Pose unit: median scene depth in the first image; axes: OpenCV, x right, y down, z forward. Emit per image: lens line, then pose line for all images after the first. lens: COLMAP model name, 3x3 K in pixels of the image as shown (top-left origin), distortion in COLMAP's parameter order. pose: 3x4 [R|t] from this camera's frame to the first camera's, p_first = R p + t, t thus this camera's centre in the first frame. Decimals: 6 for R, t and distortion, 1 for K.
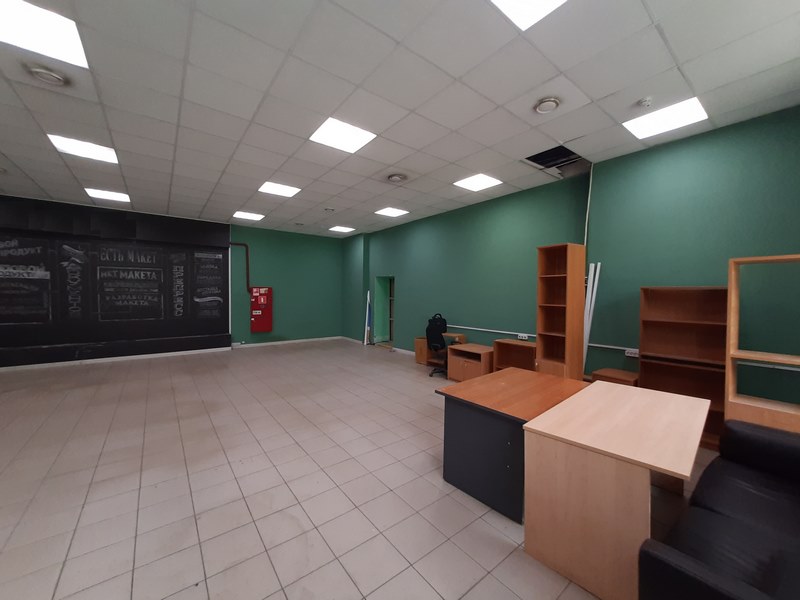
lens RADIAL K [[314.2, 0, 406.5], [0, 314.2, 301.9], [0, 0, 1]] dist [-0.001423, -0.000199]
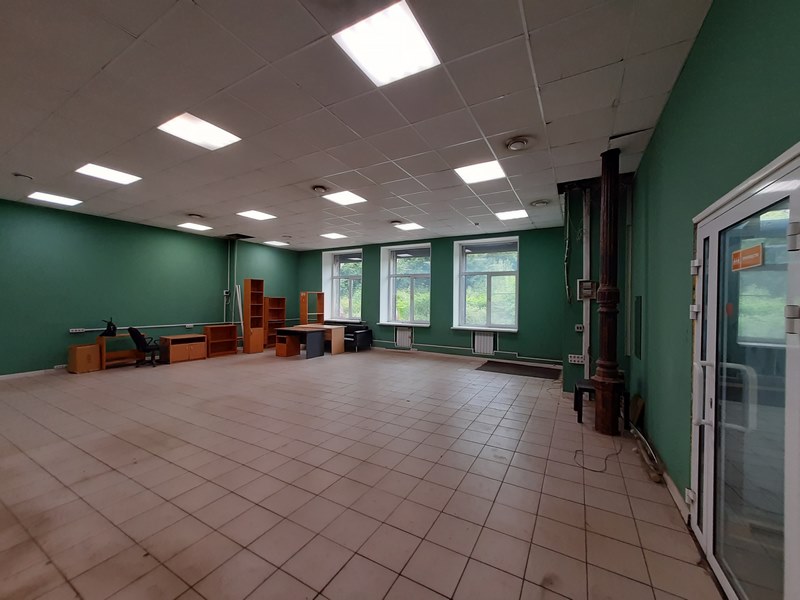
lens RADIAL K [[314.2, 0, 408.2], [0, 314.2, 303.7], [0, 0, 1]] dist [-0.001423, -0.000199]
pose [[-0.392129, -0.018961, 0.919715, -1.173260], [0.009243, 0.999656, 0.024550, -0.023151], [-0.919864, 0.018128, -0.391819, 0.475744]]
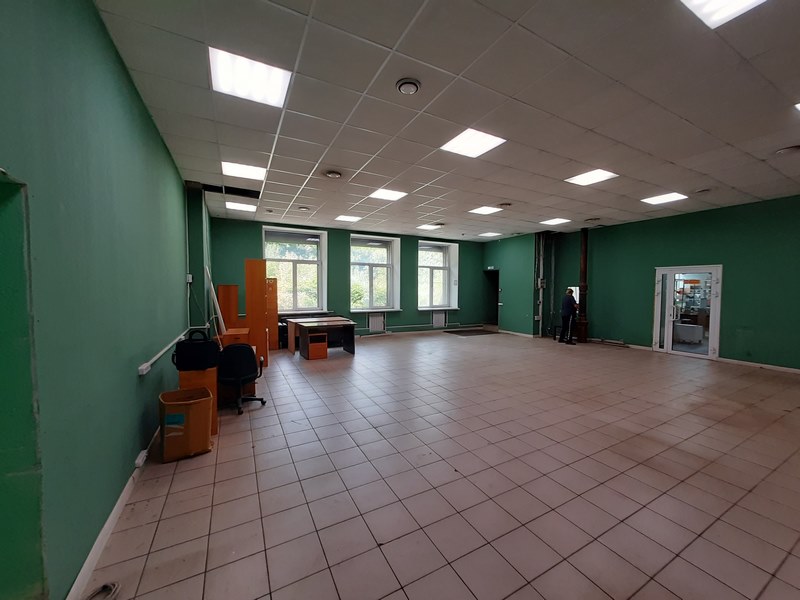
lens RADIAL K [[314.2, 0, 409.5], [0, 314.2, 302.2], [0, 0, 1]] dist [-0.001423, -0.000199]
pose [[-0.986365, -0.020550, 0.163285, -0.306201], [-0.008757, 0.997321, 0.072618, -0.046568], [-0.164340, 0.070198, -0.983903, 1.369096]]
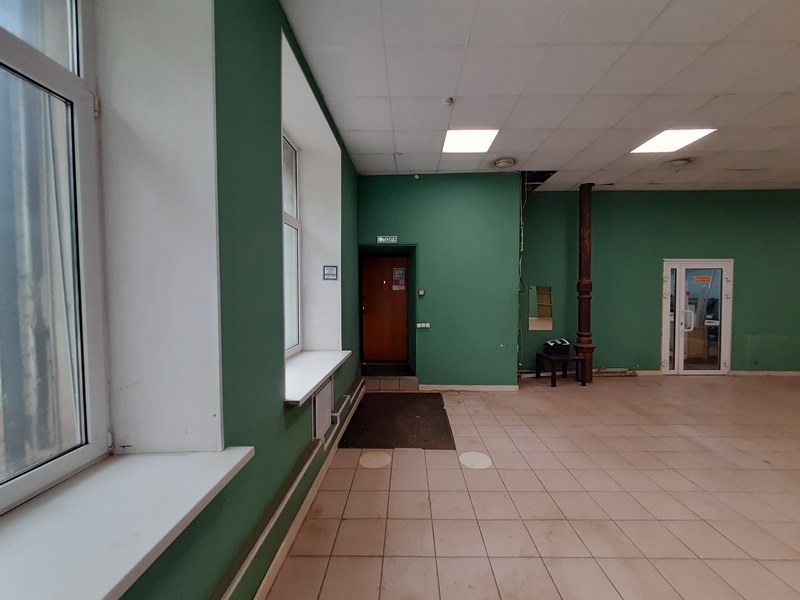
lens RADIAL K [[314.2, 0, 406.0], [0, 314.2, 301.2], [0, 0, 1]] dist [-0.001423, -0.000199]
pose [[-0.633048, 0.018917, -0.773882, 0.064059], [-0.024189, 0.998730, 0.044201, -0.006901], [0.773735, 0.046701, -0.631786, 0.094389]]
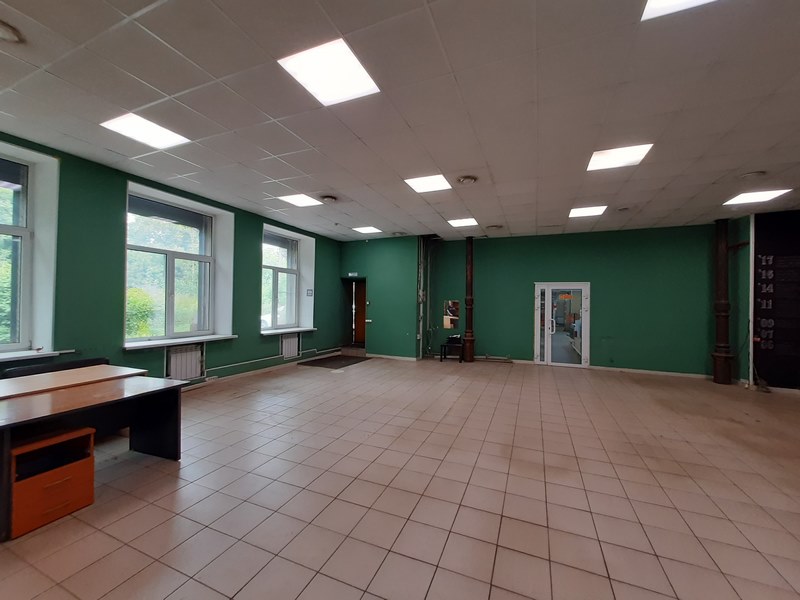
lens RADIAL K [[314.2, 0, 407.5], [0, 314.2, 301.0], [0, 0, 1]] dist [-0.001423, -0.000199]
pose [[-0.871456, -0.025286, -0.489821, -0.009473], [-0.035442, 0.999306, 0.011469, -0.024794], [0.489191, 0.027355, -0.871747, 0.884810]]
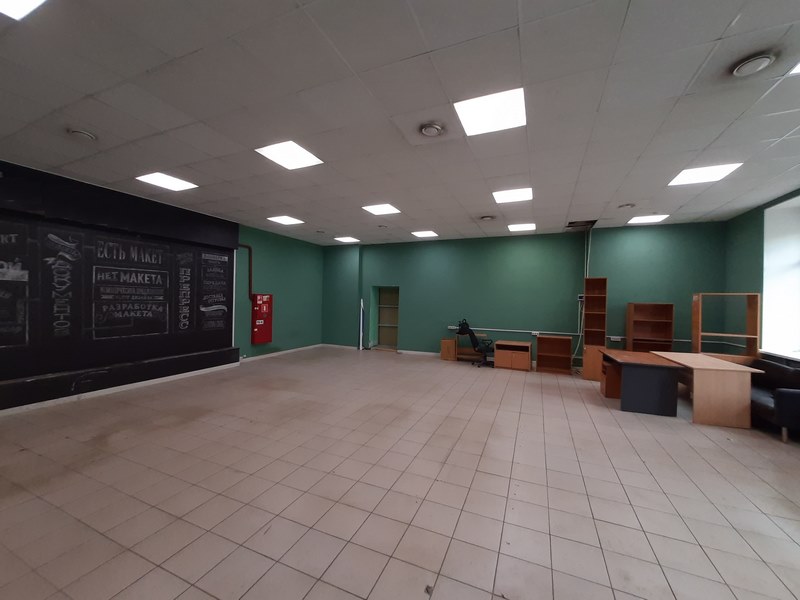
lens RADIAL K [[314.2, 0, 407.0], [0, 314.2, 302.2], [0, 0, 1]] dist [-0.001423, -0.000199]
pose [[0.876831, 0.003710, 0.480784, -0.677150], [0.001876, 0.999936, -0.011138, -0.016477], [-0.480795, 0.010668, 0.876768, -0.002232]]
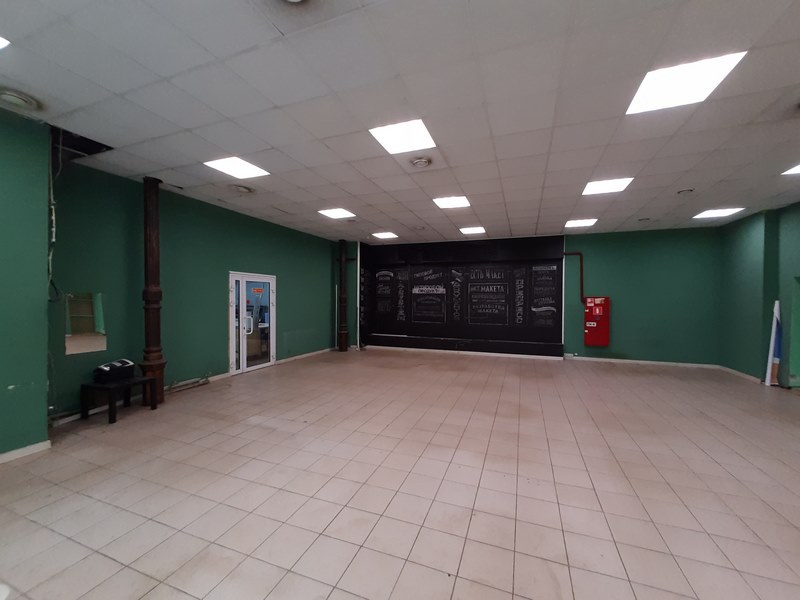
lens RADIAL K [[314.2, 0, 406.9], [0, 314.2, 301.8], [0, 0, 1]] dist [-0.001423, -0.000199]
pose [[0.516338, 0.001428, -0.856383, 0.046310], [-0.024216, 0.999623, -0.012934, -0.009219], [0.856042, 0.027416, 0.516178, 0.065011]]
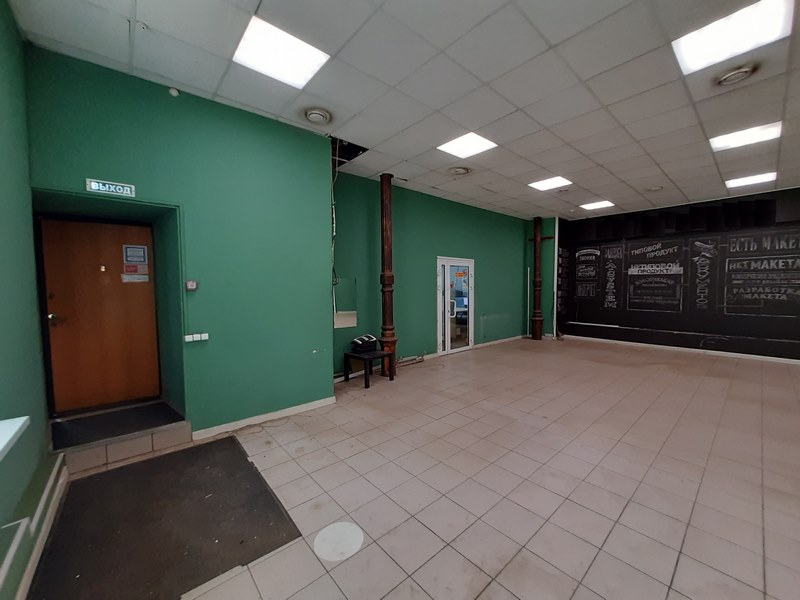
lens RADIAL K [[314.2, 0, 406.8], [0, 314.2, 301.9], [0, 0, 1]] dist [-0.001423, -0.000199]
pose [[0.050994, 0.042947, -0.997775, -0.049522], [-0.020698, 0.998906, 0.041937, 0.002478], [0.998484, 0.018514, 0.051827, -0.047201]]
